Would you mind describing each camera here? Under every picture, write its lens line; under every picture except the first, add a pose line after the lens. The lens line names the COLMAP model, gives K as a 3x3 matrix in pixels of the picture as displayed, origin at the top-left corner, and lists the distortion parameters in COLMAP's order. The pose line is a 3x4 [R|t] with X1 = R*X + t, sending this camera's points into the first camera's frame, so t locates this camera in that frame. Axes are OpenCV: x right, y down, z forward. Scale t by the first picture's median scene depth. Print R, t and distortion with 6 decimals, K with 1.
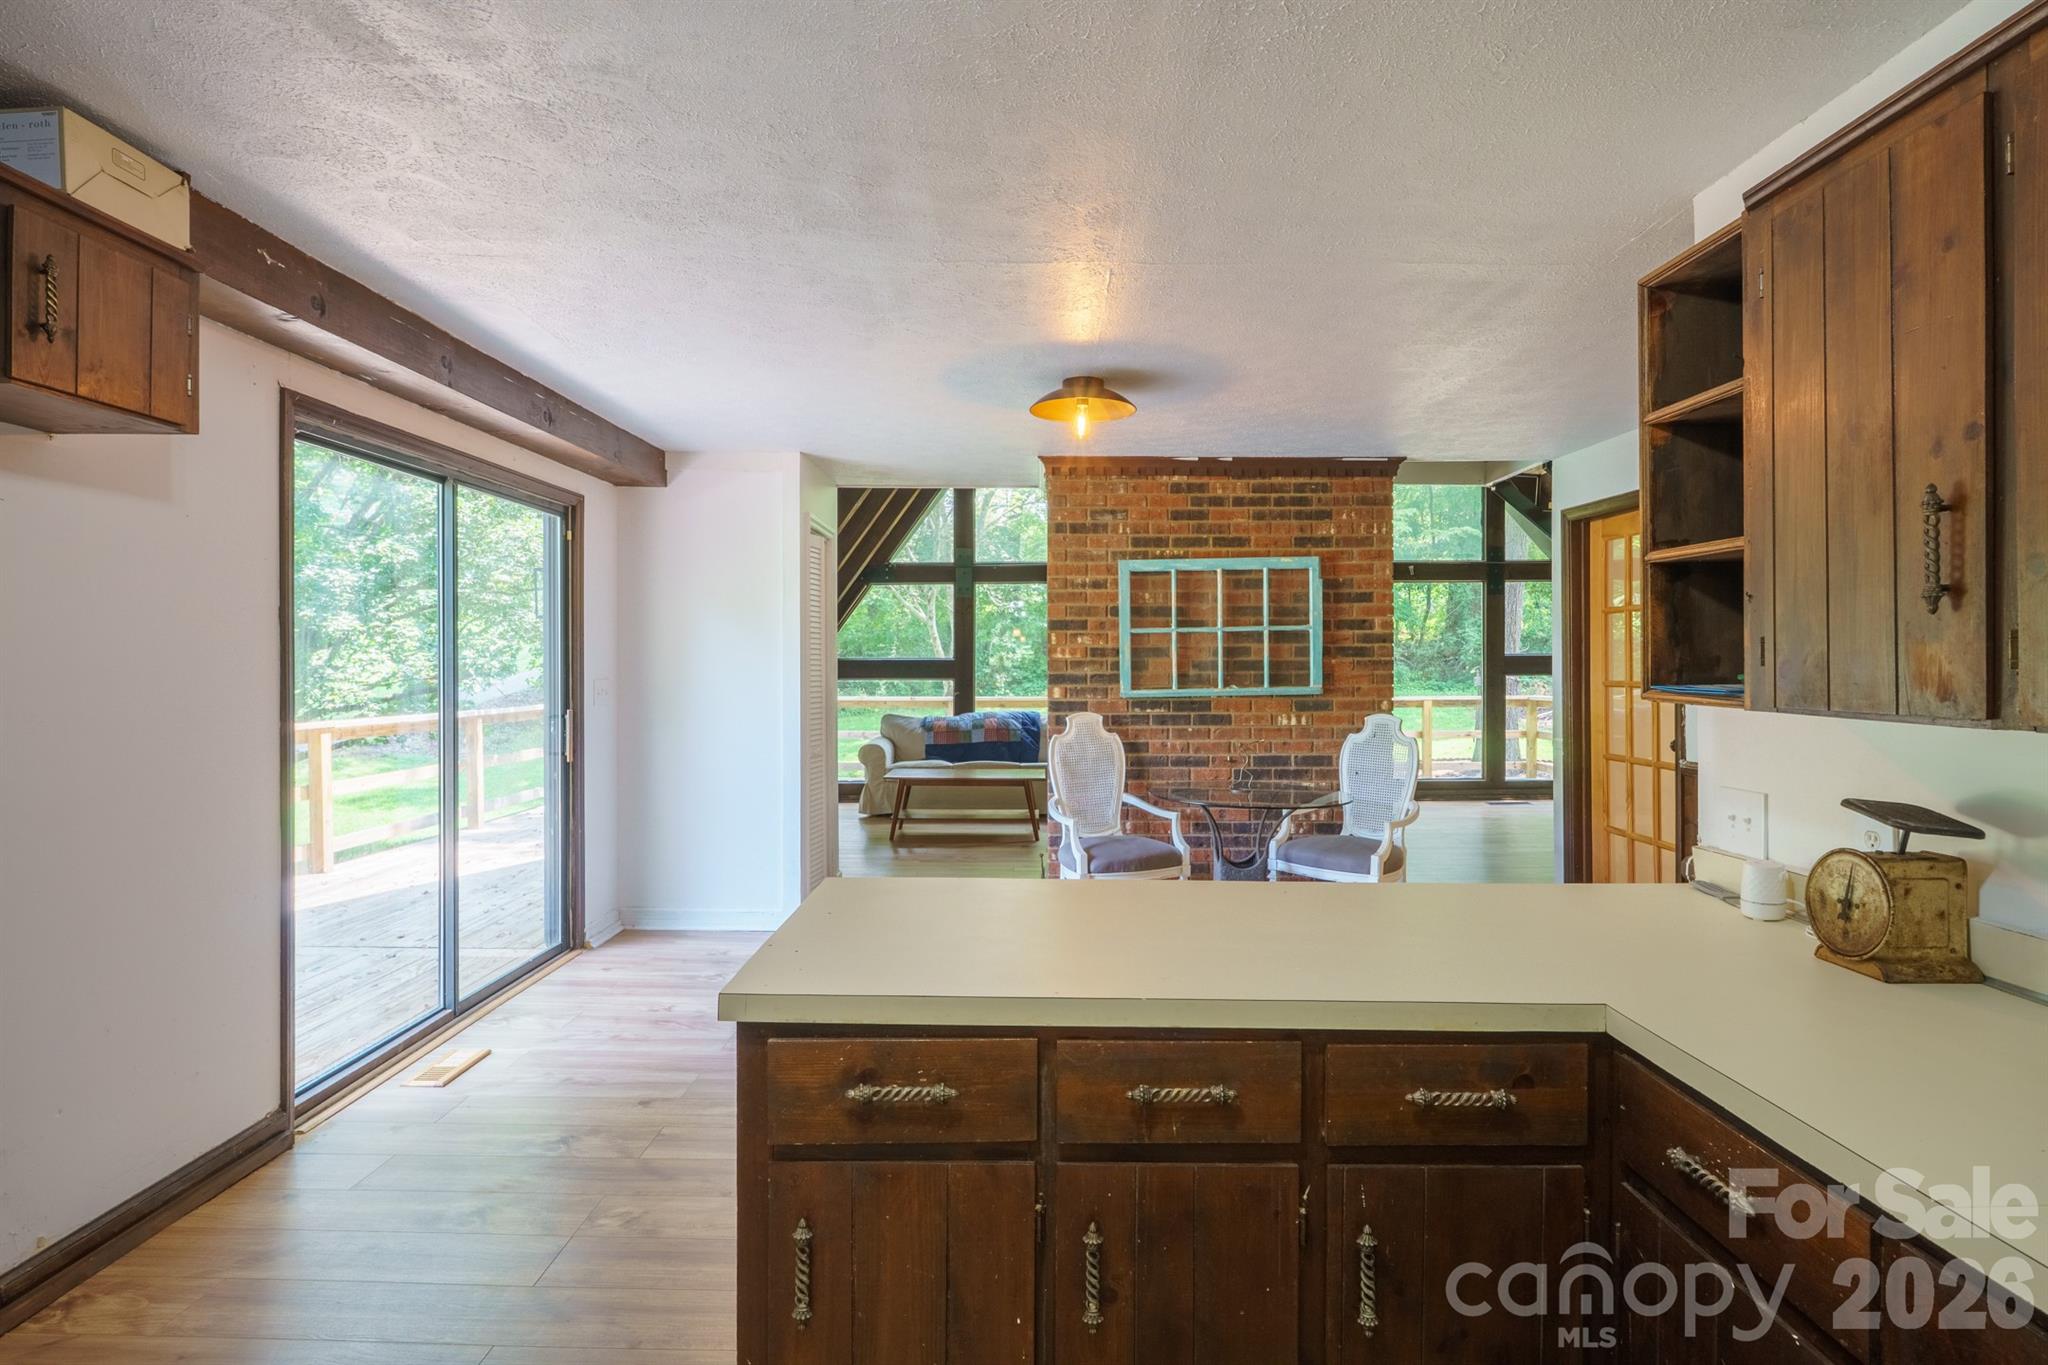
lens RADIAL K [[1056.0, 0, 1024.0], [0, 1056.0, 682.5], [0, 0, 1]] dist [0.000802, 0.000022]
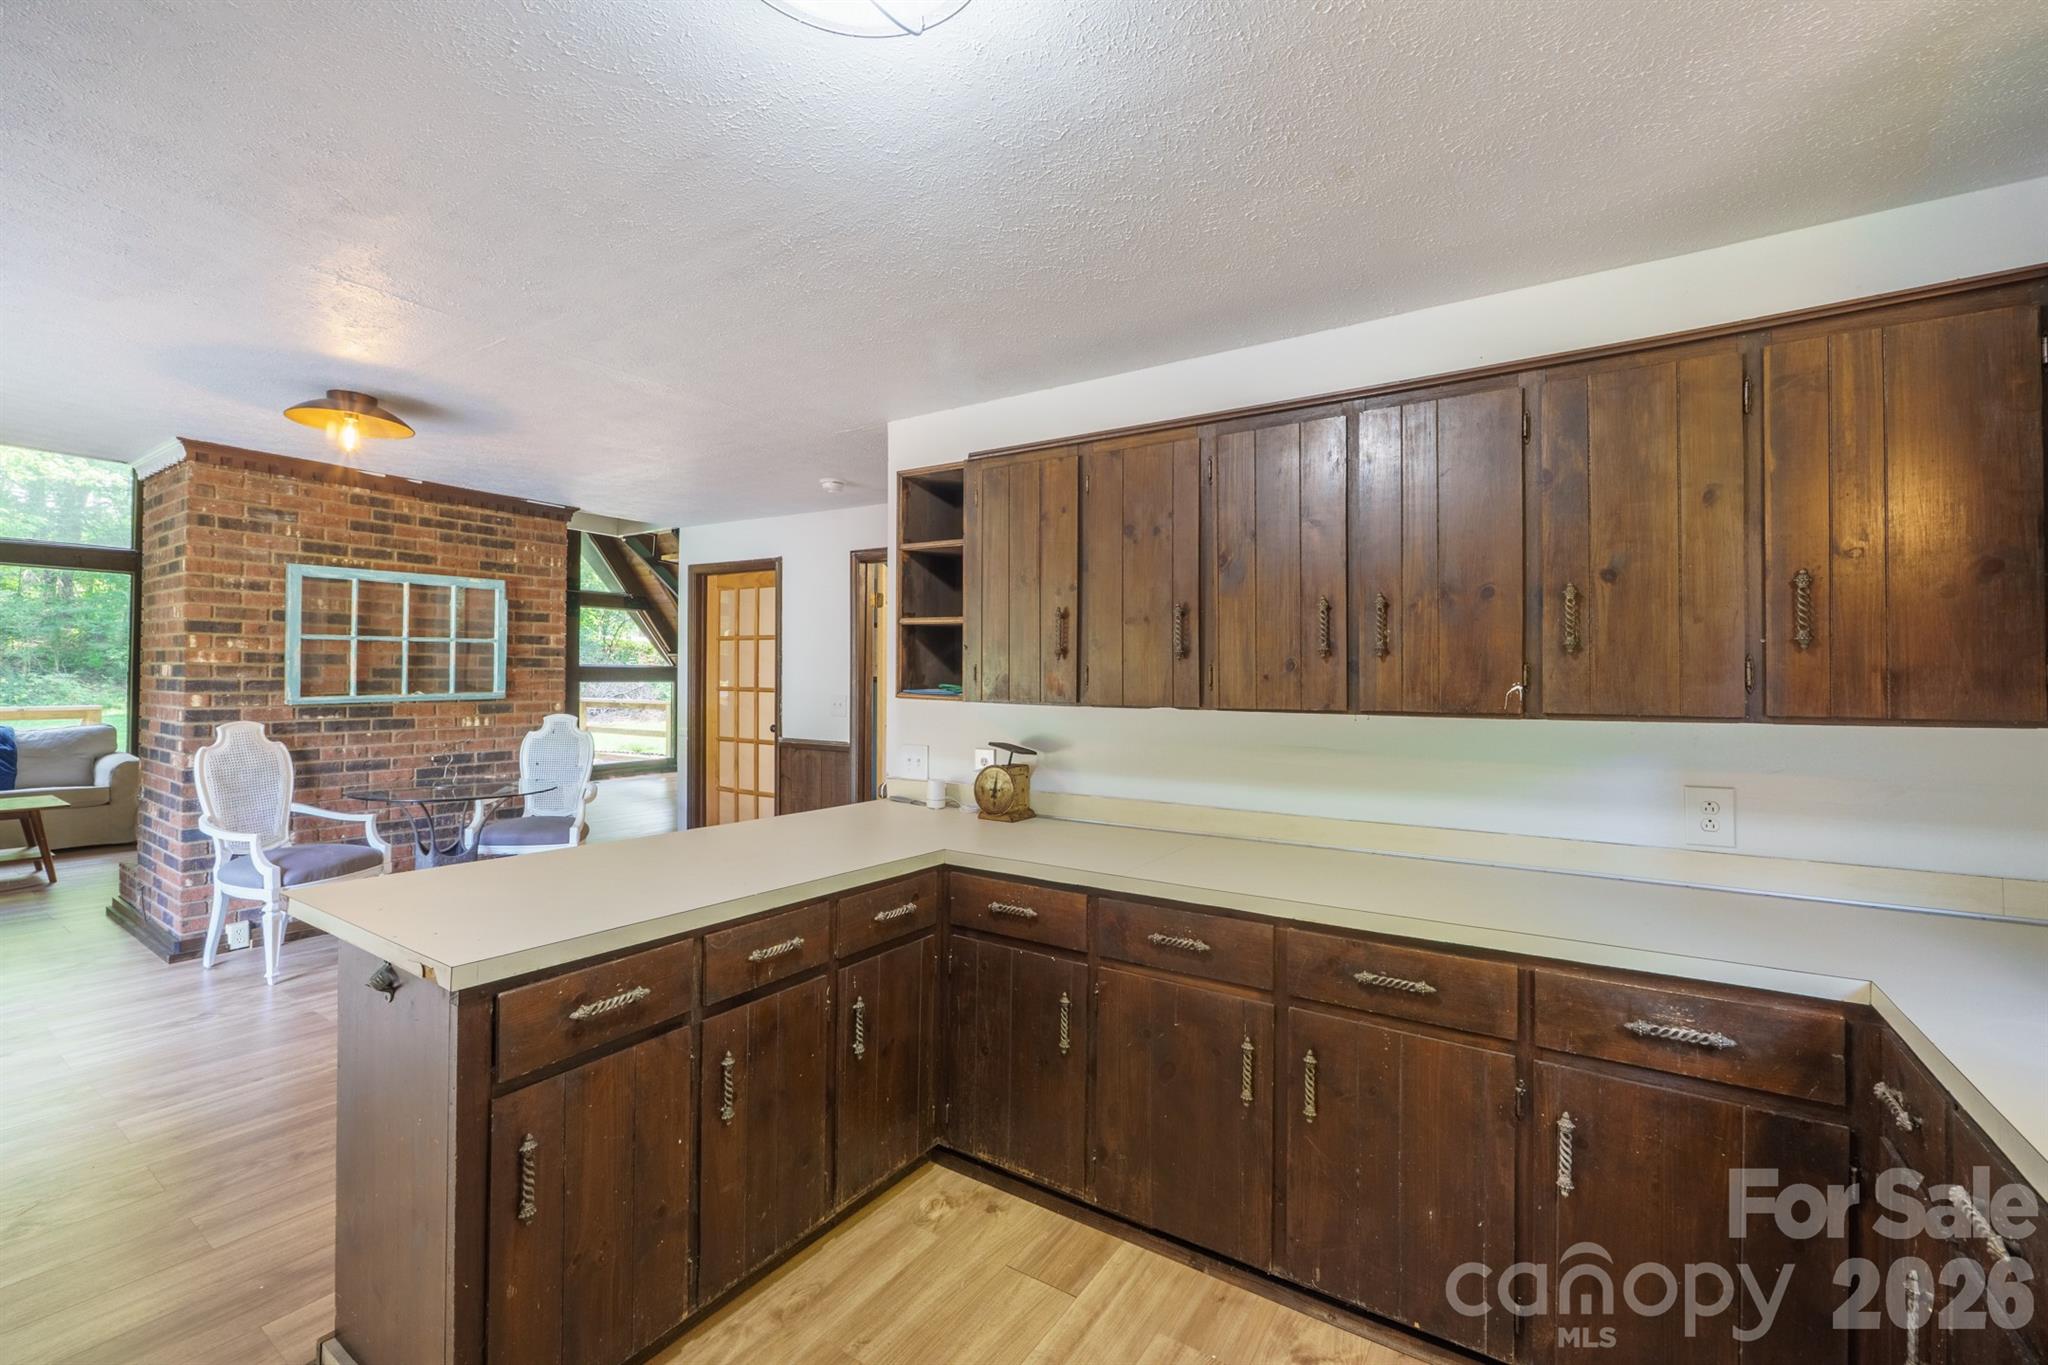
lens RADIAL K [[877.2, 0, 1029.9], [0, 877.2, 691.7], [0, 0, 1]] dist [-0.001396, -0.000298]
pose [[0.535244, -0.007197, 0.844667, -0.226285], [0.002682, 0.999973, 0.006821, -0.001564], [-0.844693, -0.001386, 0.535249, -0.007397]]
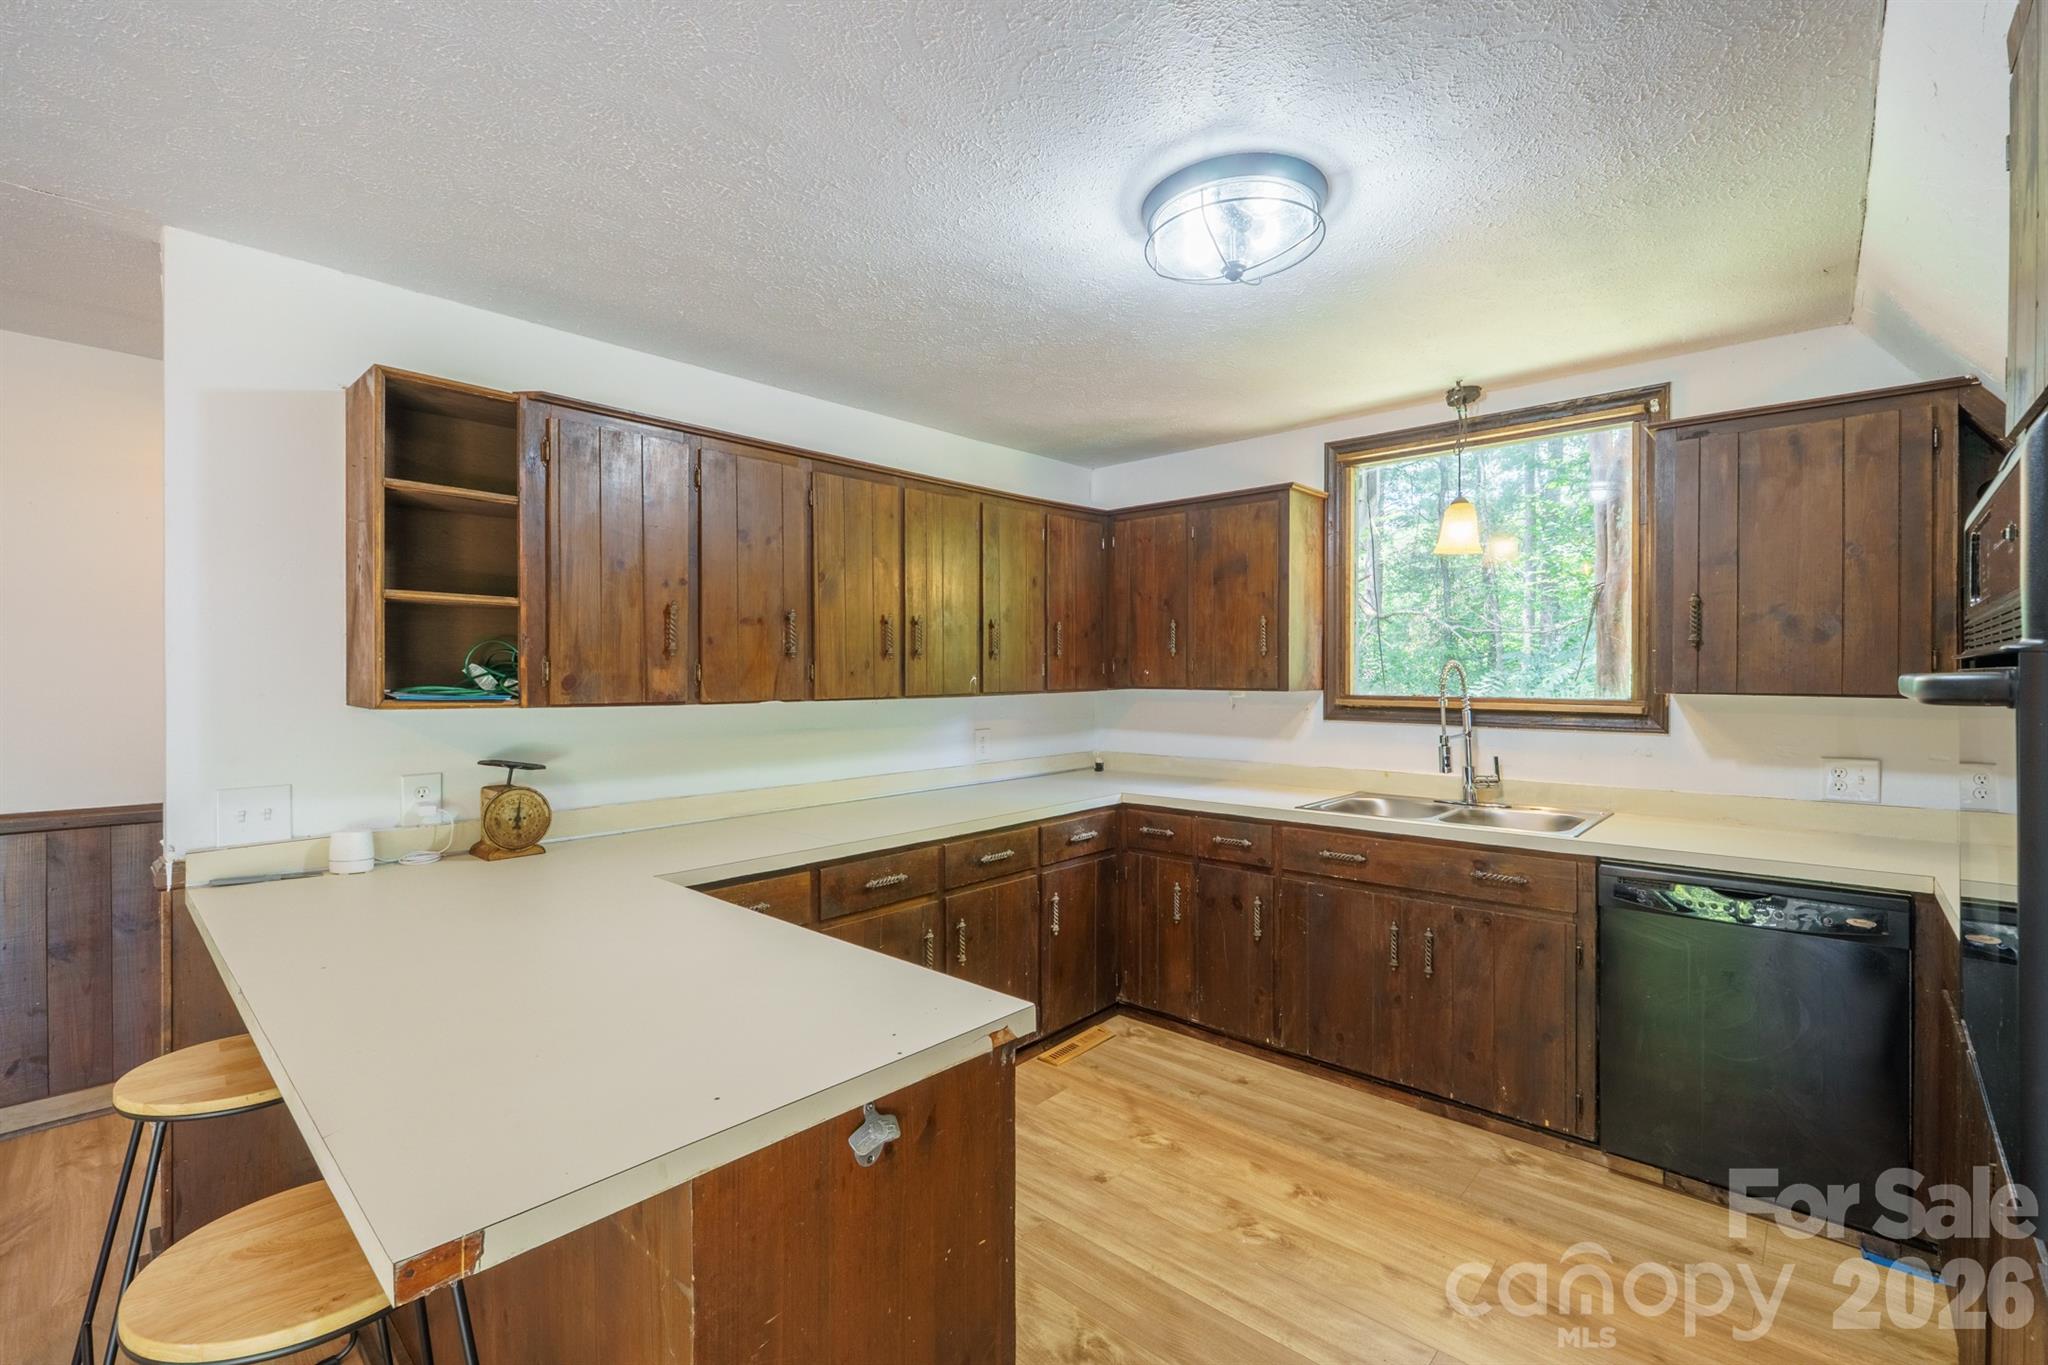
lens RADIAL K [[877.2, 0, 1029.9], [0, 877.2, 691.7], [0, 0, 1]] dist [-0.001396, -0.000298]
pose [[-0.759839, -0.012783, 0.649985, -0.249250], [0.009234, 0.999494, 0.030452, -0.010383], [-0.650046, 0.029140, -0.759336, 0.496019]]
